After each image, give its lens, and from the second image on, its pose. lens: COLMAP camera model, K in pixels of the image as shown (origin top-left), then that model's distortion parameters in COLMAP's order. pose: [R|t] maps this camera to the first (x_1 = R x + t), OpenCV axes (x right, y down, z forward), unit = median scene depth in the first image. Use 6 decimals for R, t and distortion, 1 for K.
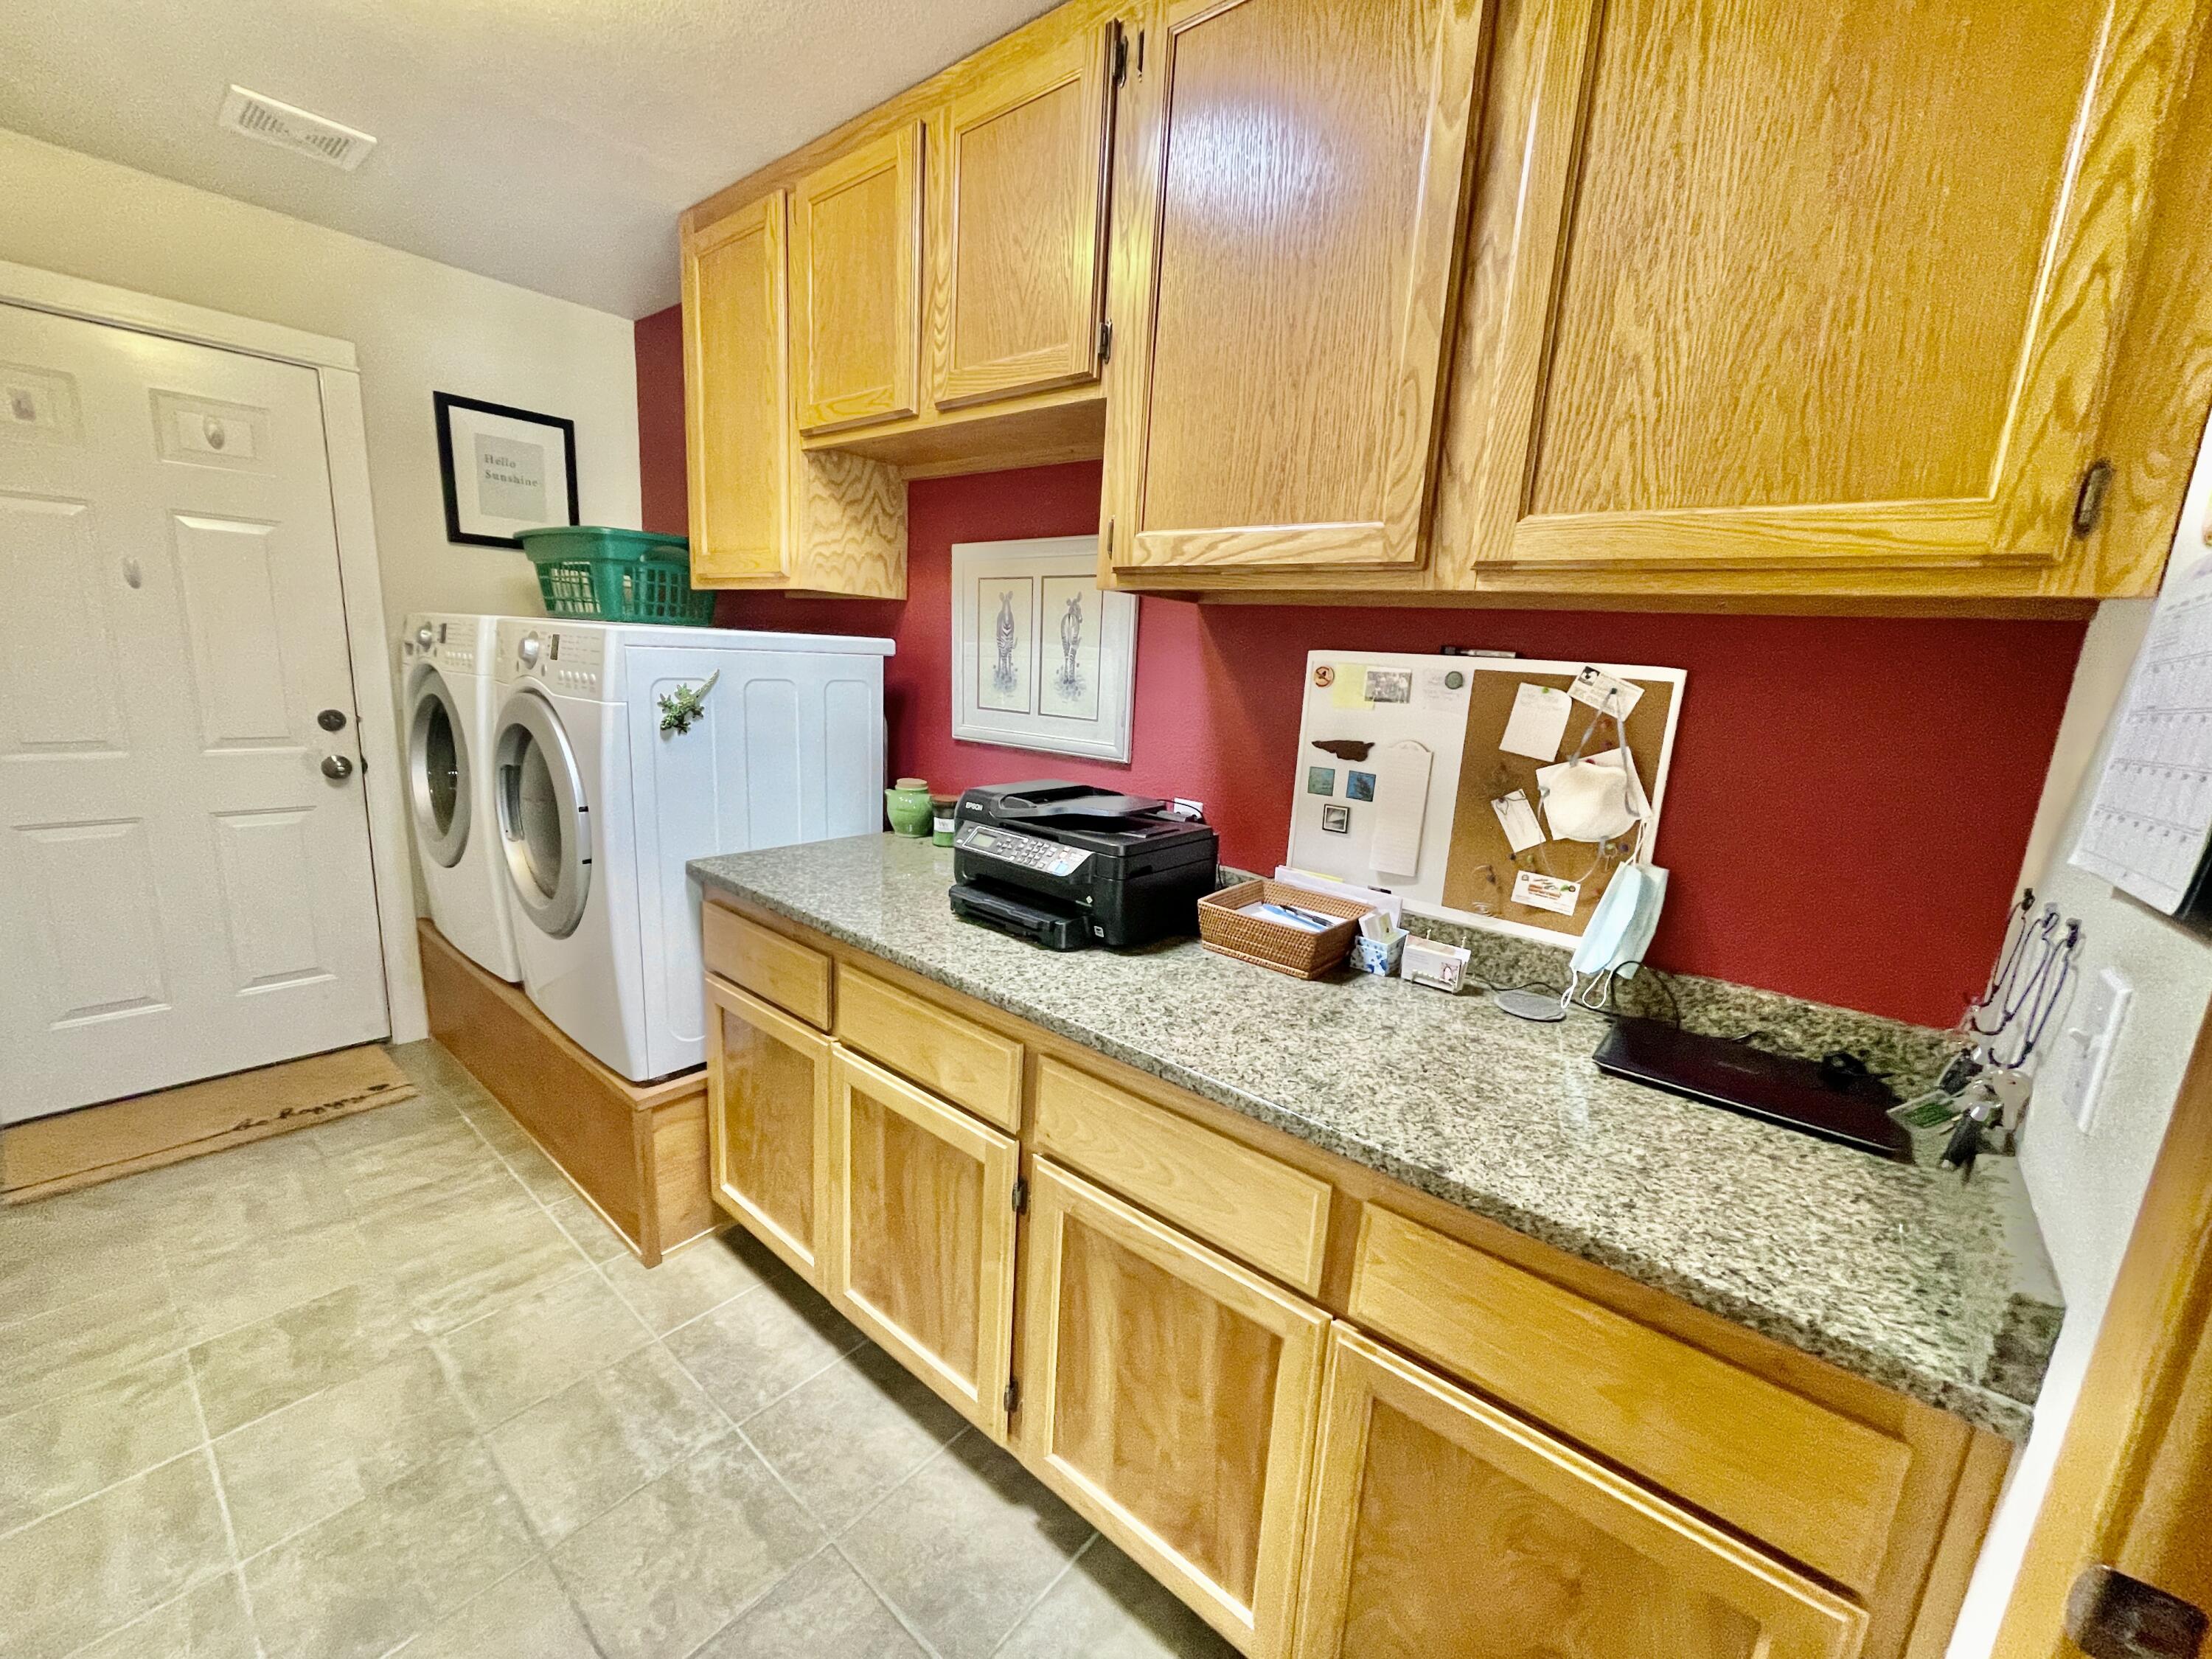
lens RADIAL K [[894.1, 0, 1095.3], [0, 894.1, 829.7], [0, 0, 1]] dist [0.001050, -0.000084]
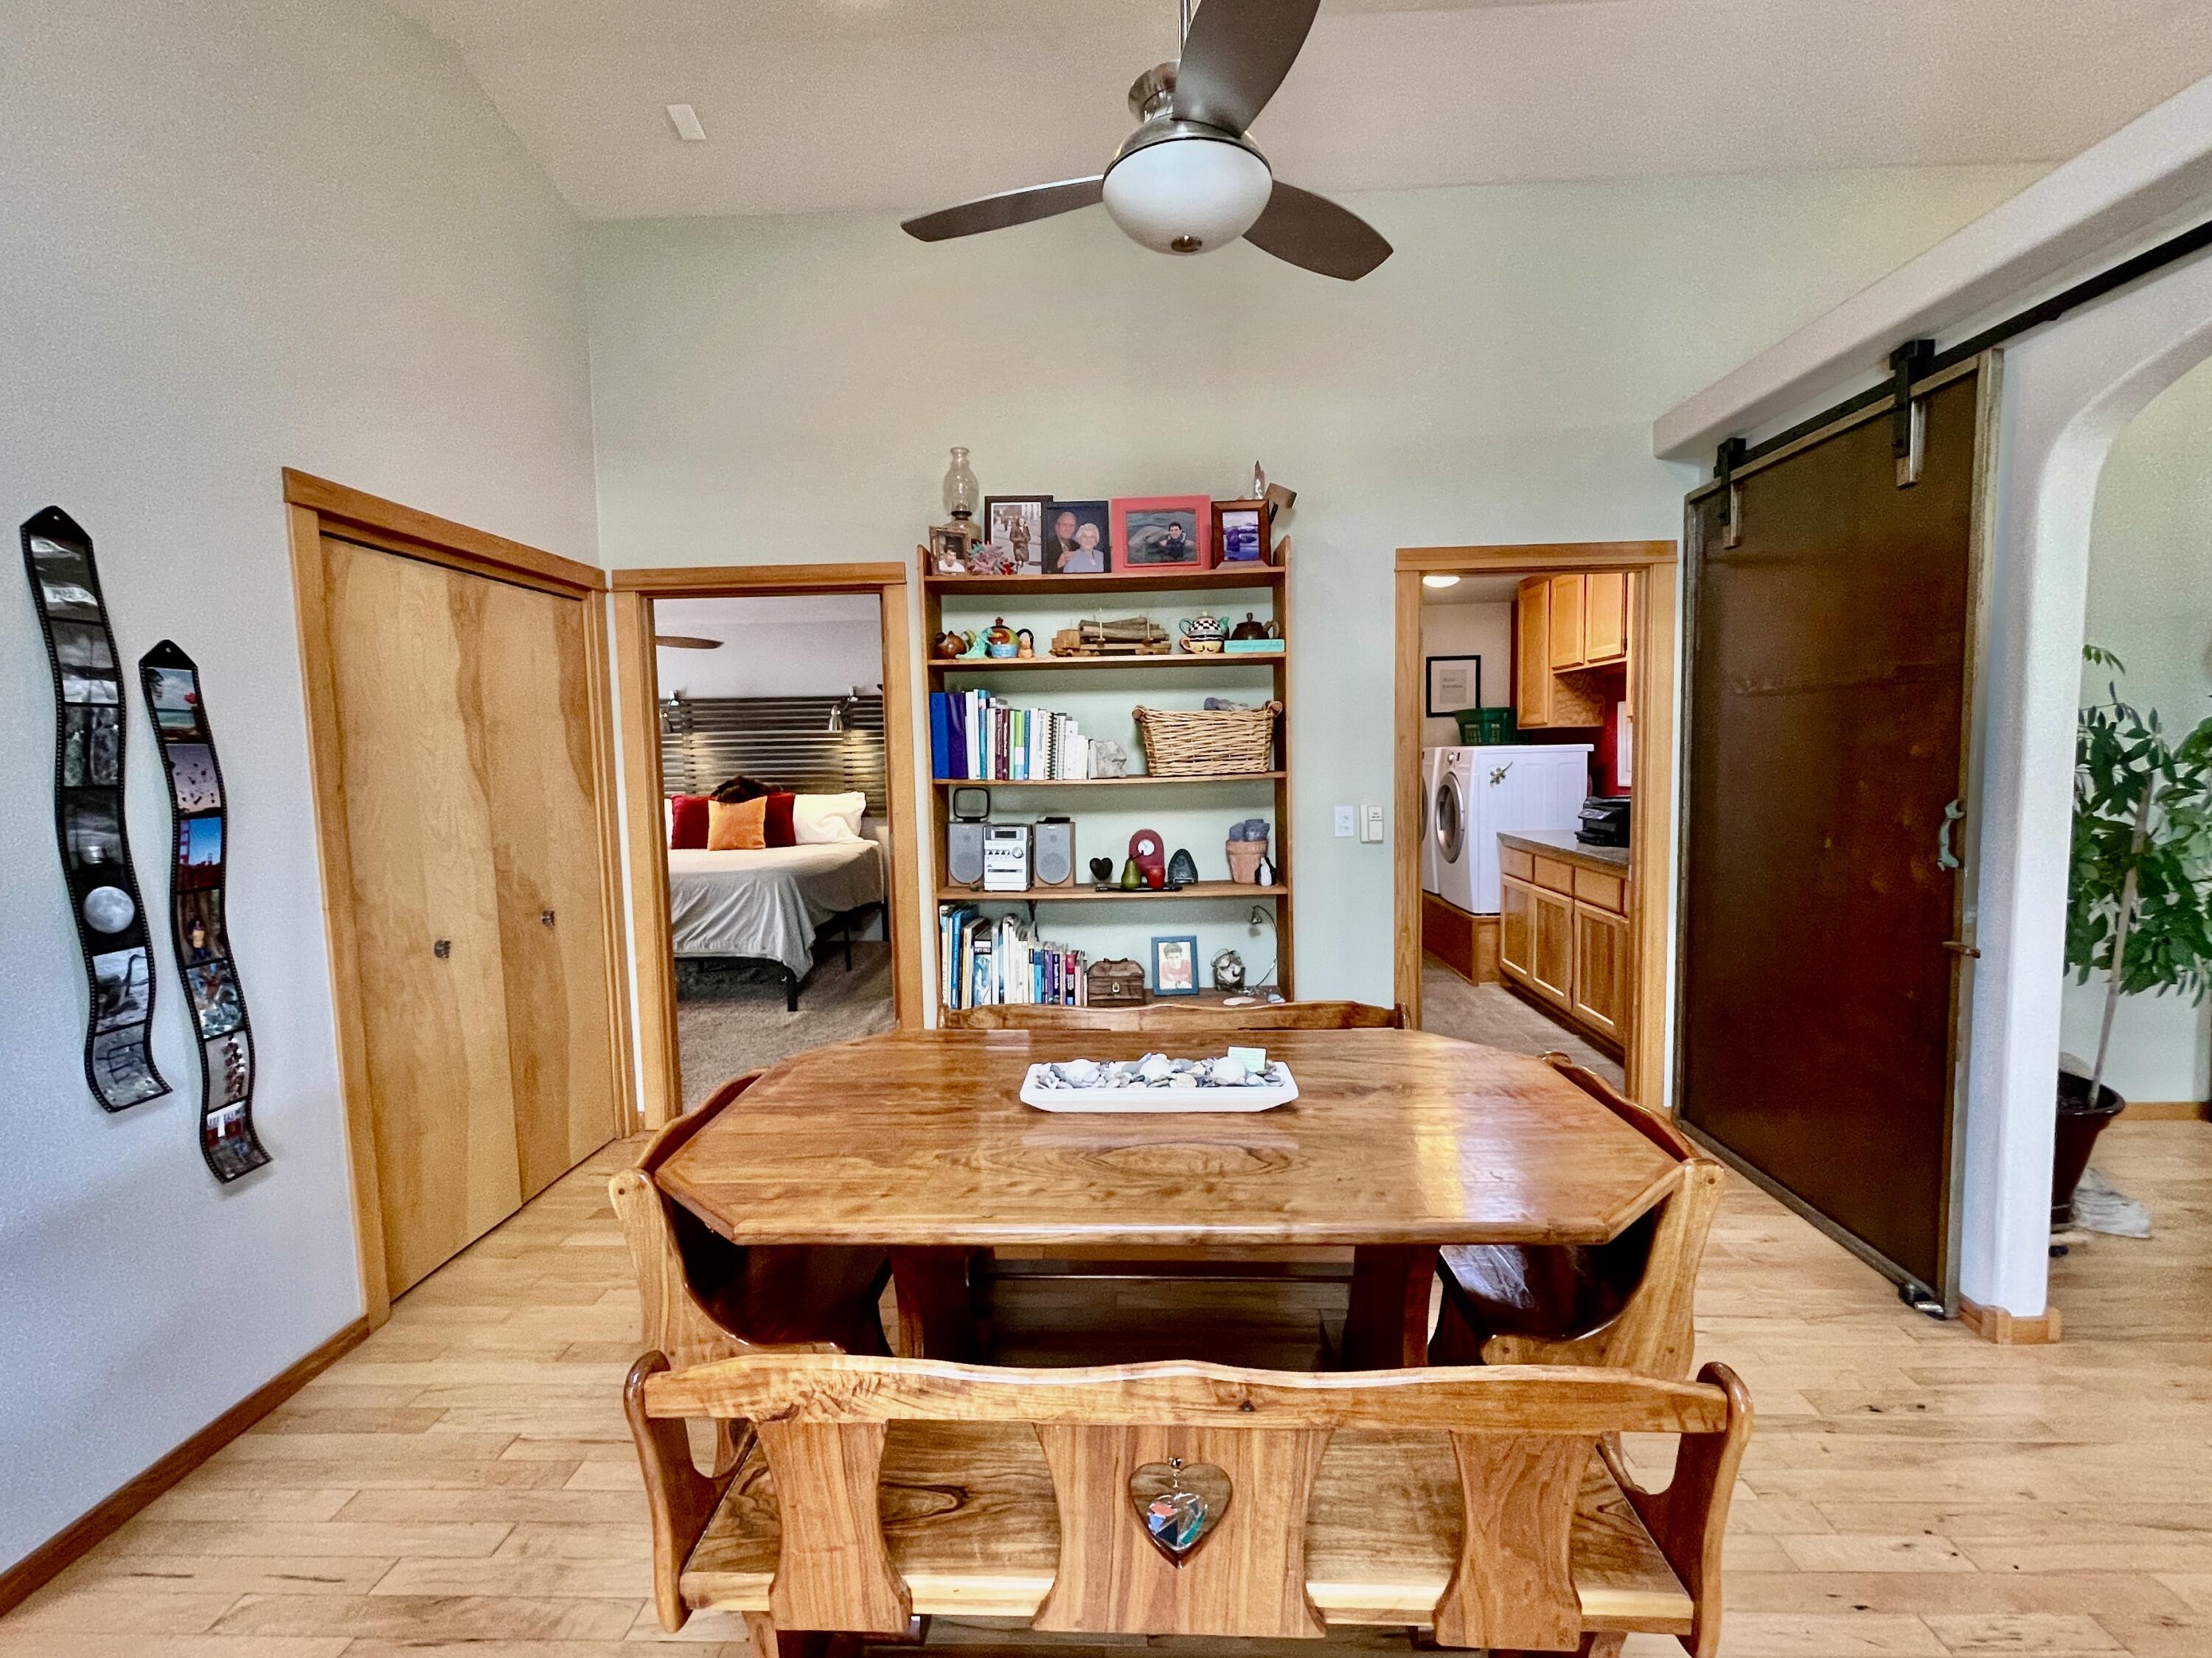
lens RADIAL K [[1025.0, 0, 1101.6], [0, 1025.0, 833.9], [0, 0, 1]] dist [0.005447, 0.000105]
pose [[0.620257, -0.002850, -0.784393, 1.143668], [-0.106187, 0.990483, -0.087566, 0.410875], [0.777178, 0.137605, 0.614052, -1.696282]]
